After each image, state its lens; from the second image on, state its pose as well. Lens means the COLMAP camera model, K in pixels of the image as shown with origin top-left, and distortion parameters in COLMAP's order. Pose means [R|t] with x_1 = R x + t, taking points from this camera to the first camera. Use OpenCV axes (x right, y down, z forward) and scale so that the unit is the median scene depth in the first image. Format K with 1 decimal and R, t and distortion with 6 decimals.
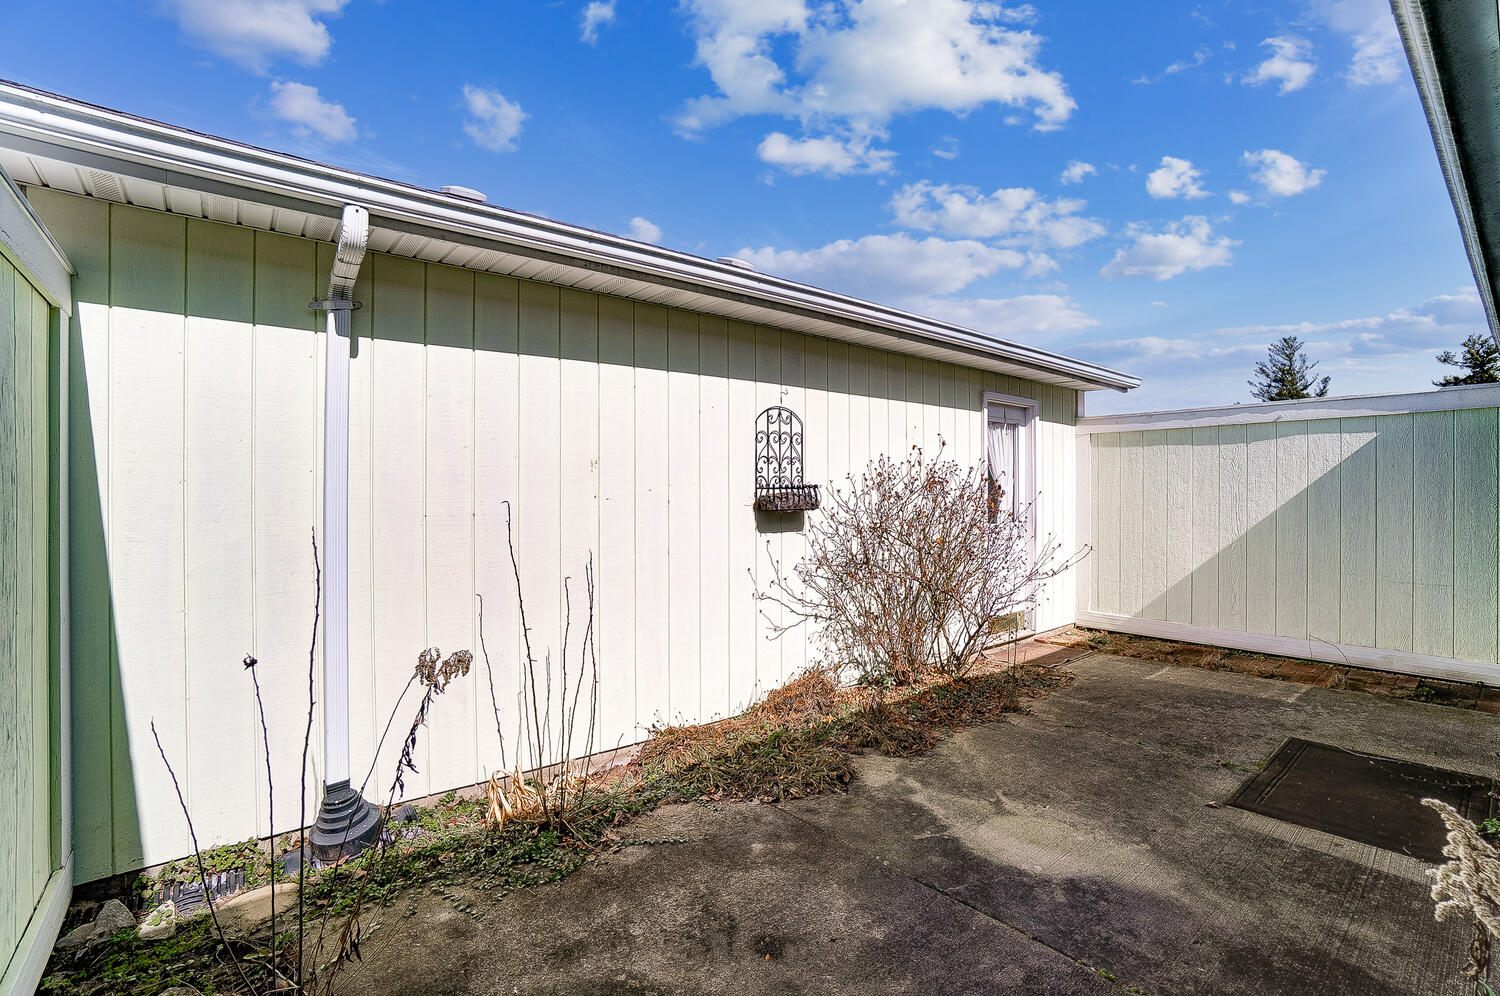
lens RADIAL K [[653.9, 0, 743.9], [0, 653.9, 497.1], [0, 0, 1]] dist [-0.035528, 0.000175]
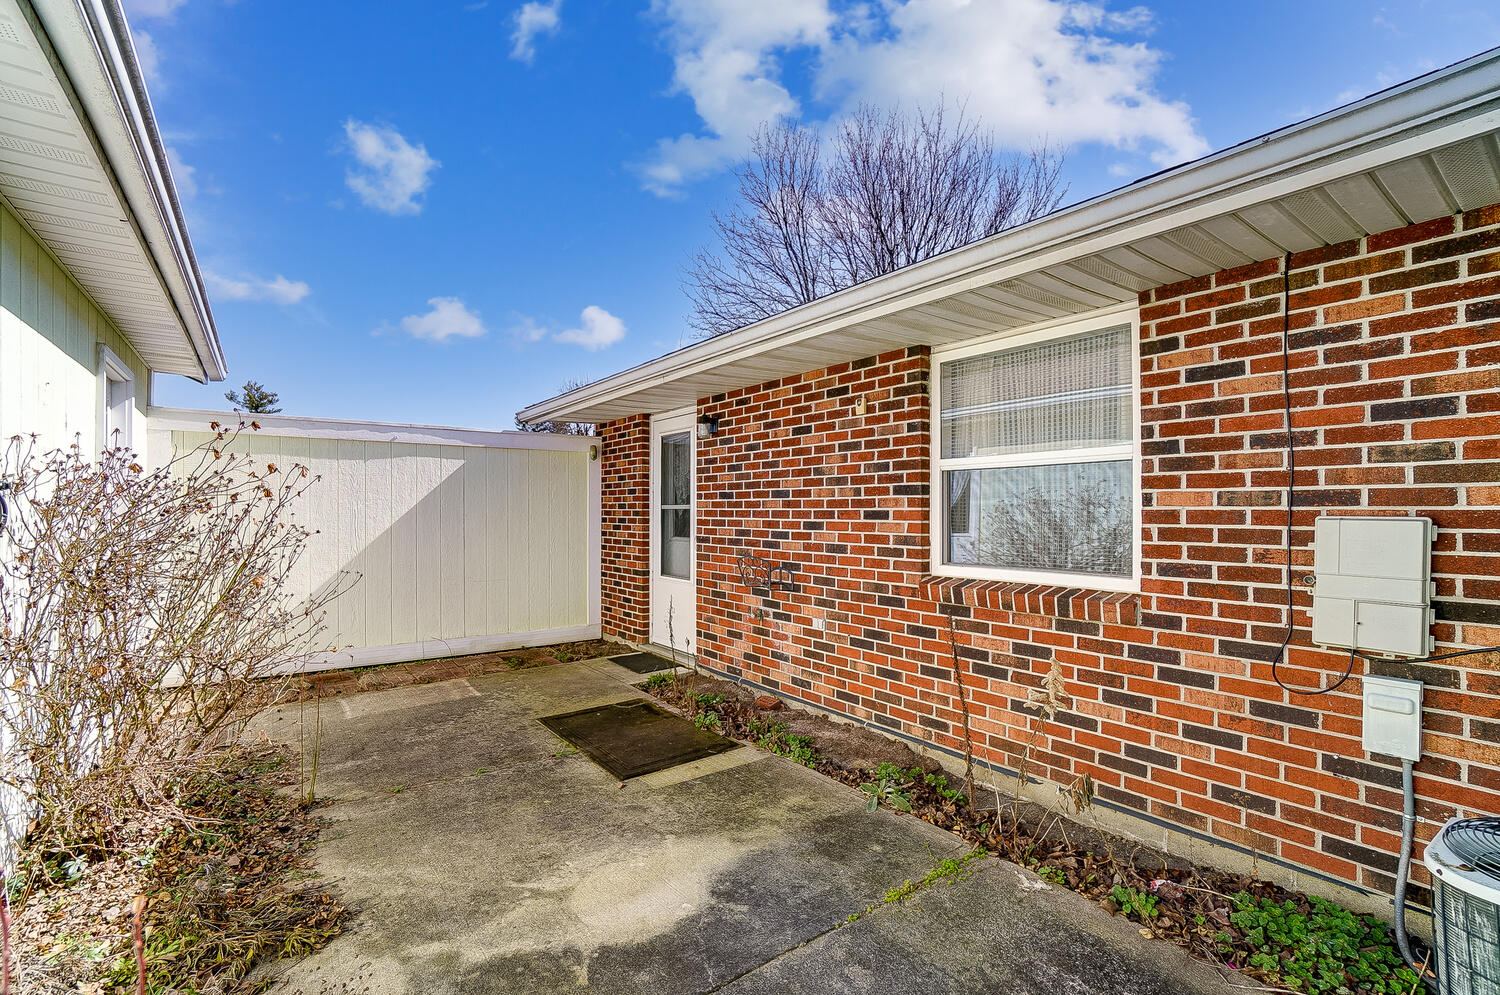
lens RADIAL K [[653.9, 0, 744.9], [0, 653.9, 506.9], [0, 0, 1]] dist [-0.035528, 0.000175]
pose [[0.062905, 0.013985, 0.997922, -0.326043], [0.001156, 0.999900, -0.014085, 0.008744], [-0.998019, 0.002040, 0.062882, 0.582770]]
